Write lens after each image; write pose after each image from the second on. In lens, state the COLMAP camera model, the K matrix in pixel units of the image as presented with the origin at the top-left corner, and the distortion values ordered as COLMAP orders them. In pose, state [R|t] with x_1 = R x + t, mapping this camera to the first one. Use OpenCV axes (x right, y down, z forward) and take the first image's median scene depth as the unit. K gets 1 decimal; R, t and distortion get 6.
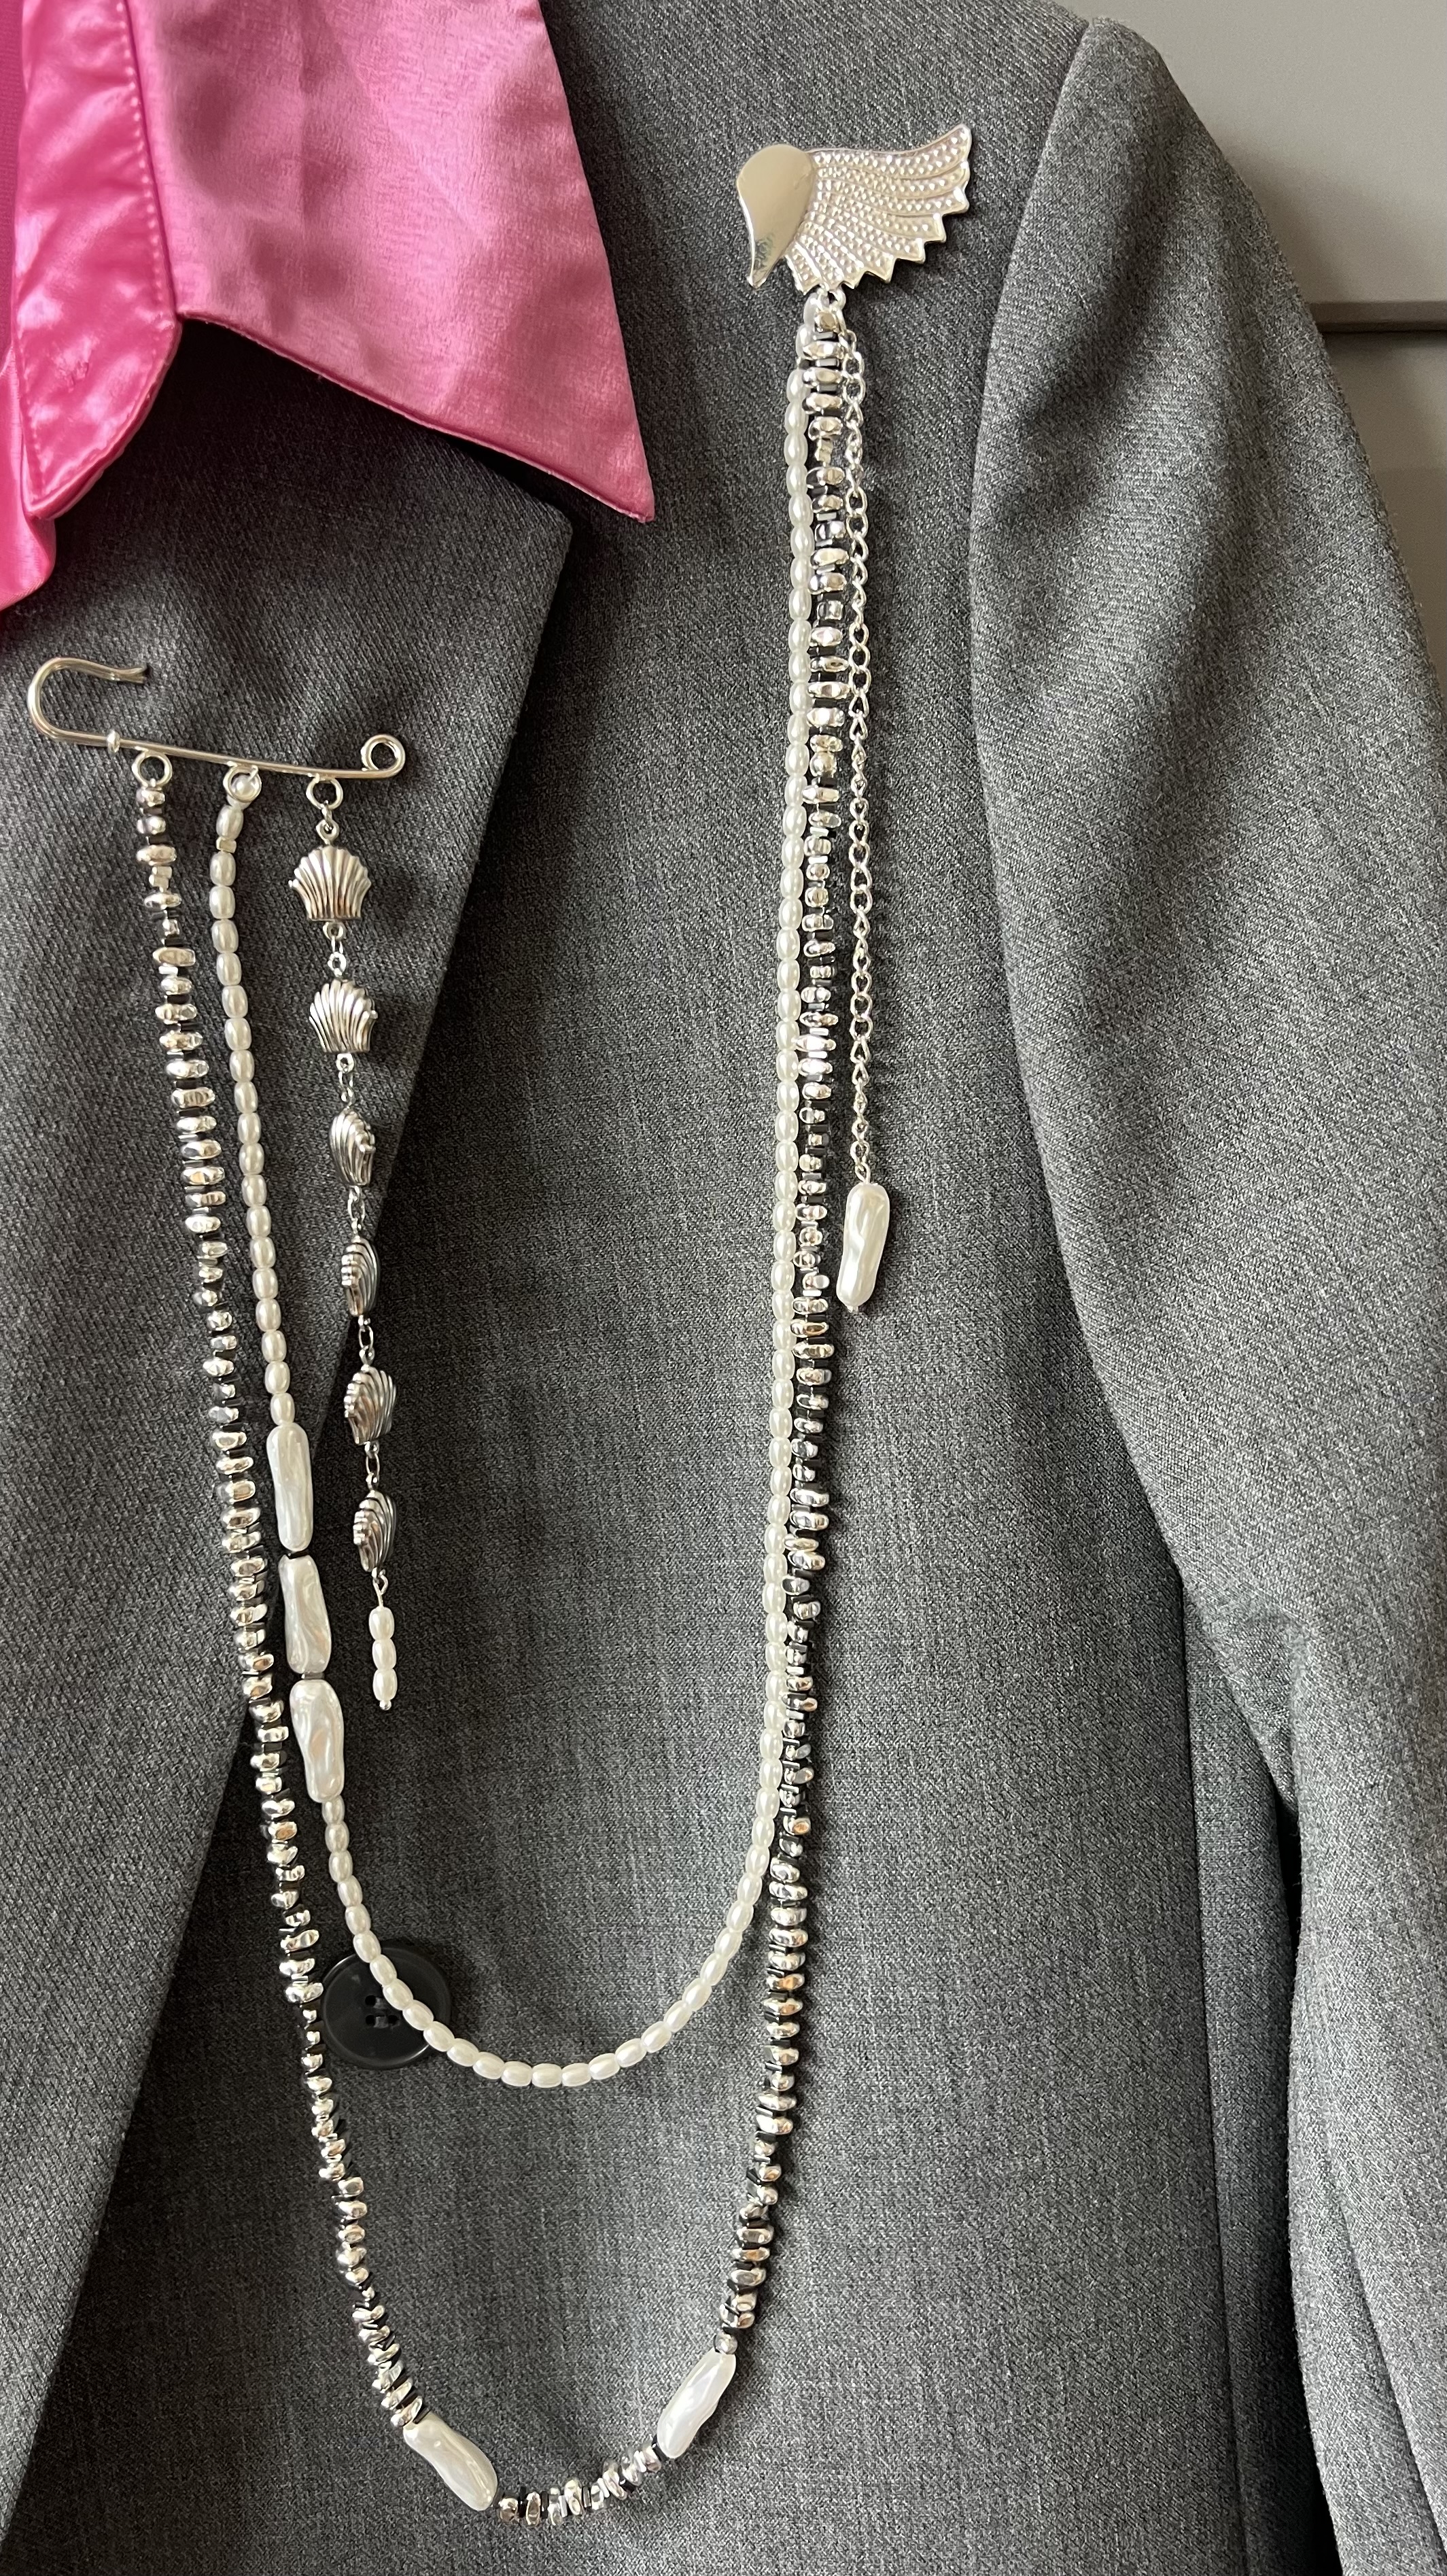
lens RADIAL K [[2034.6, 0, 714.4], [0, 2034.6, 1231.2], [0, 0, 1]] dist [0.008472, -0.002023]
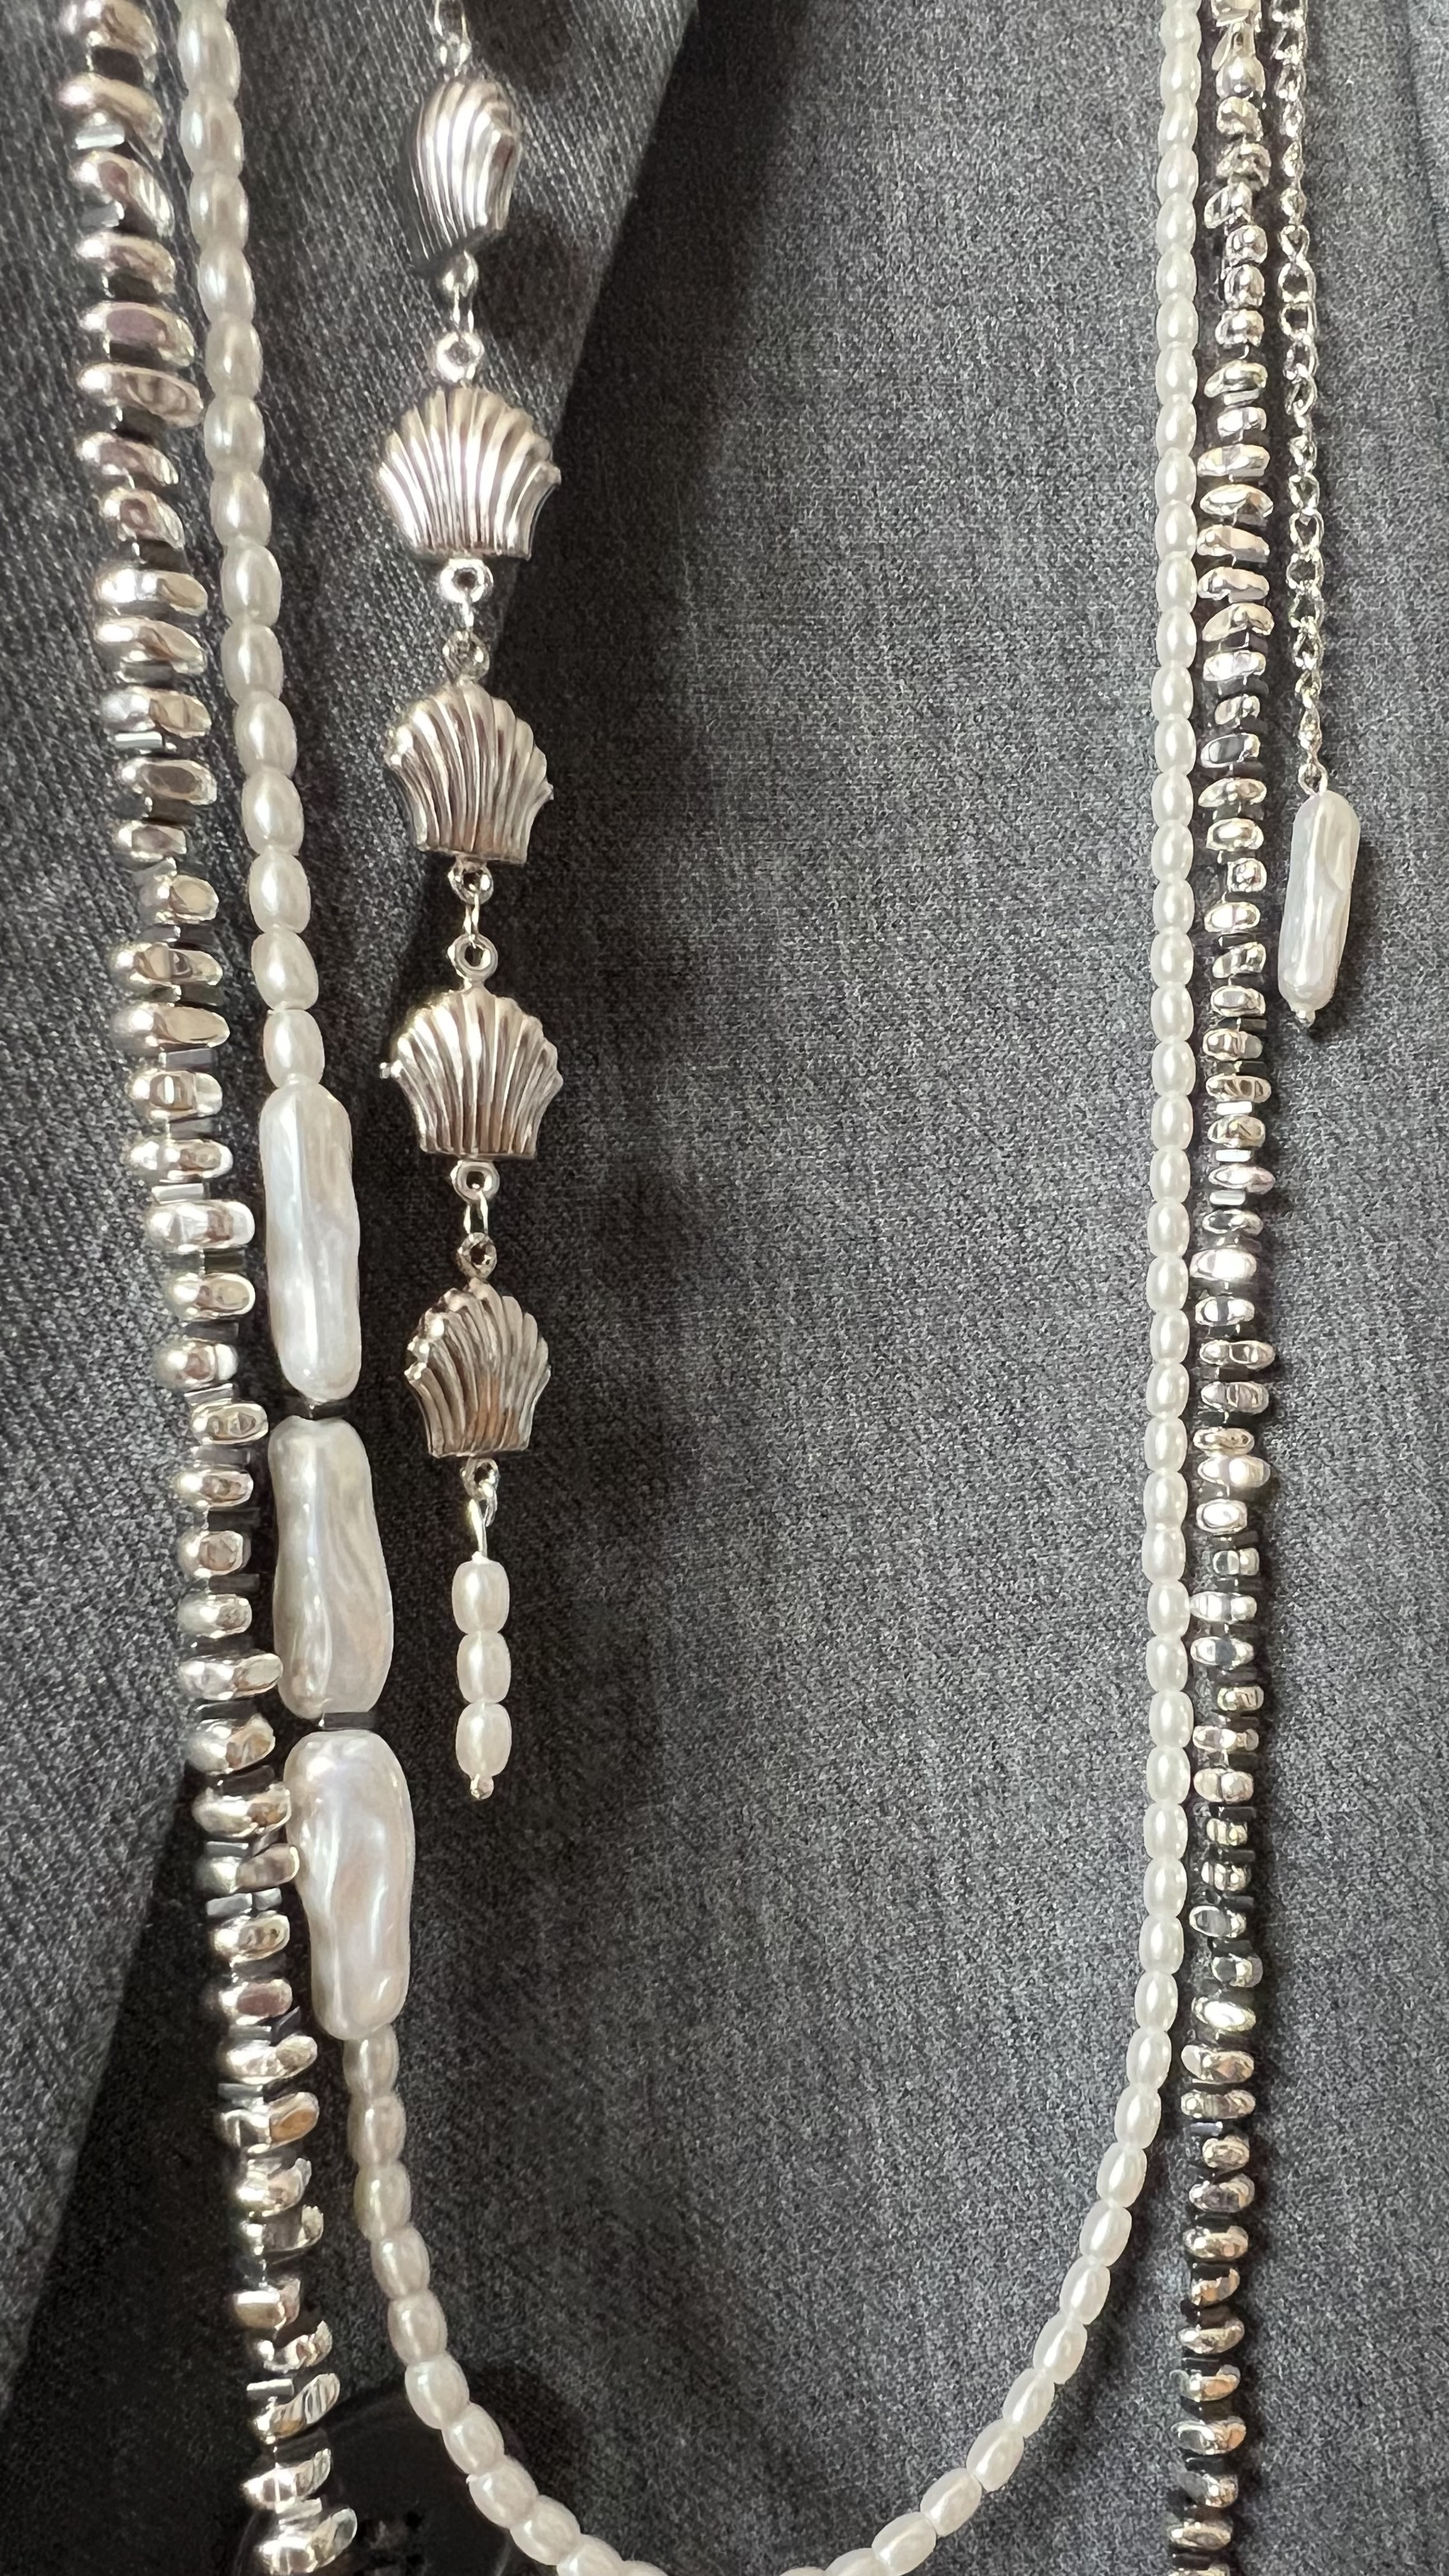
lens RADIAL K [[1887.3, 0, 919.7], [0, 1887.3, 1423.5], [0, 0, 1]] dist [-0.000181, -0.000709]
pose [[0.888086, 0.014108, 0.459460, -0.272303], [0.038504, 0.993733, -0.104938, 0.205312], [-0.458061, 0.110885, 0.881978, 0.612393]]
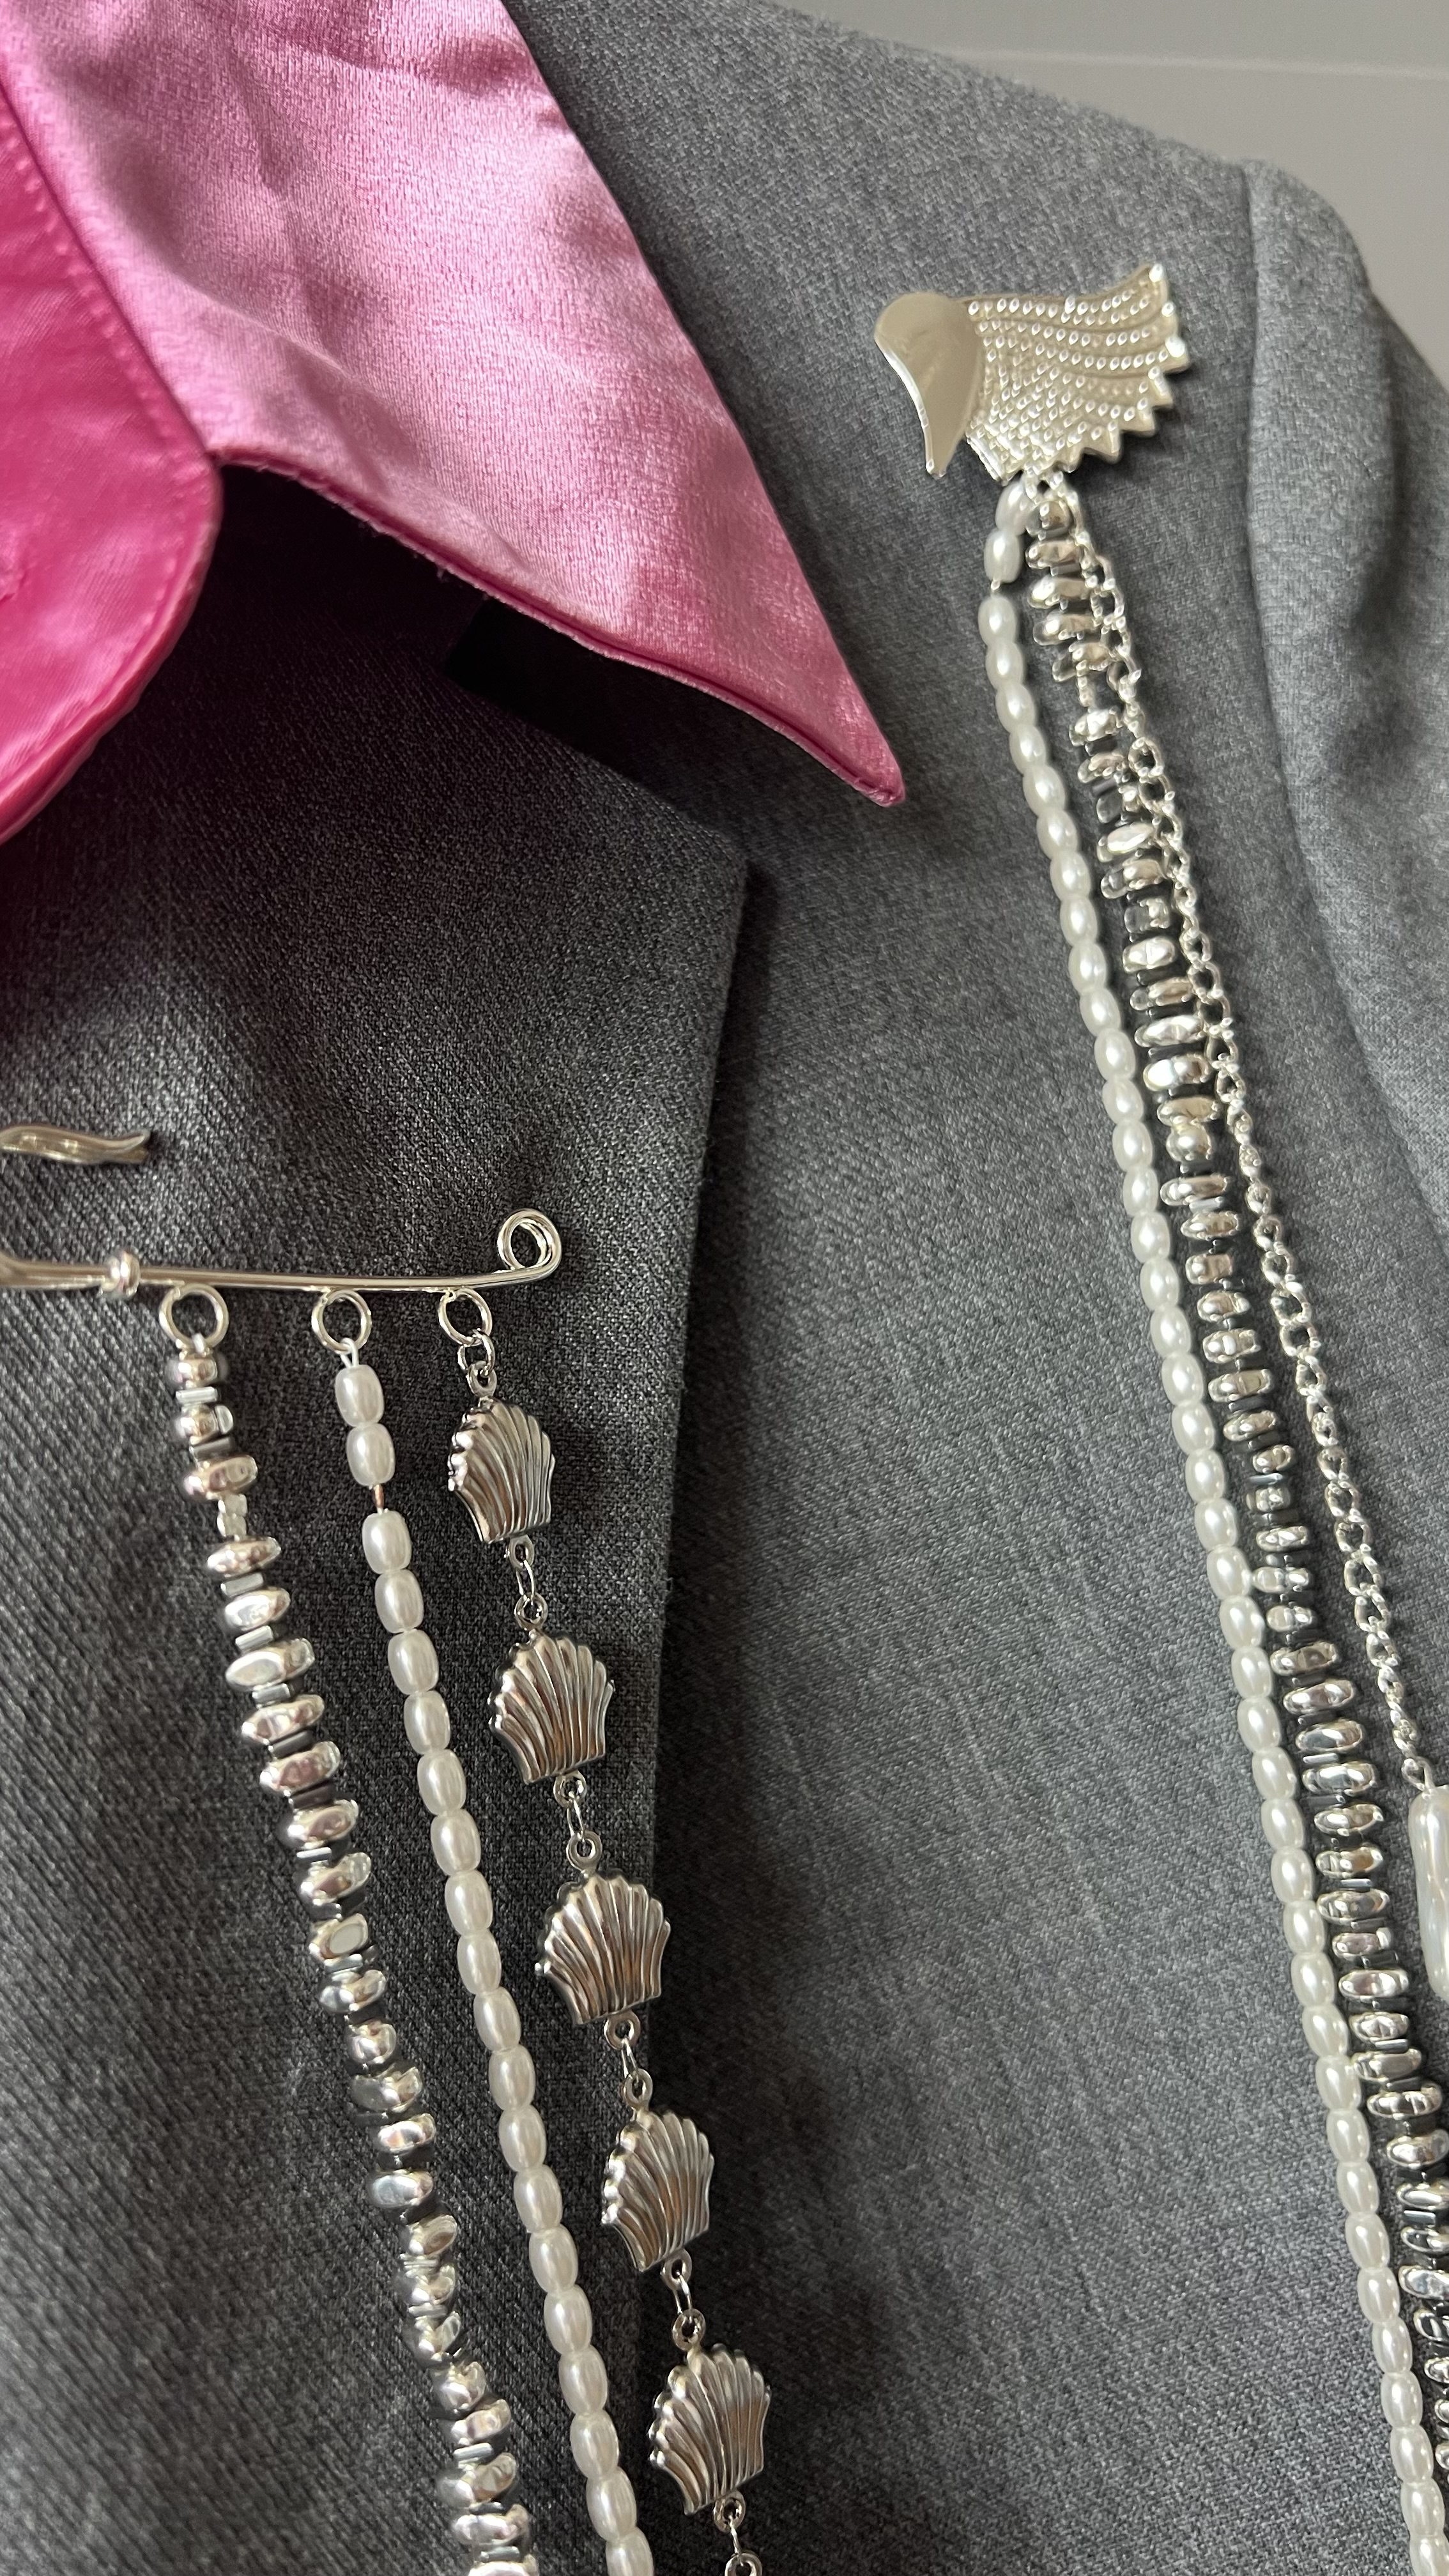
lens RADIAL K [[2059.8, 0, 724.5], [0, 2059.8, 1288.0], [0, 0, 1]] dist [0.005088, -0.012149]
pose [[0.958641, -0.166870, 0.230567, -0.240716], [0.213471, 0.957355, -0.194684, -0.093017], [-0.188248, 0.235851, 0.953382, 0.427309]]
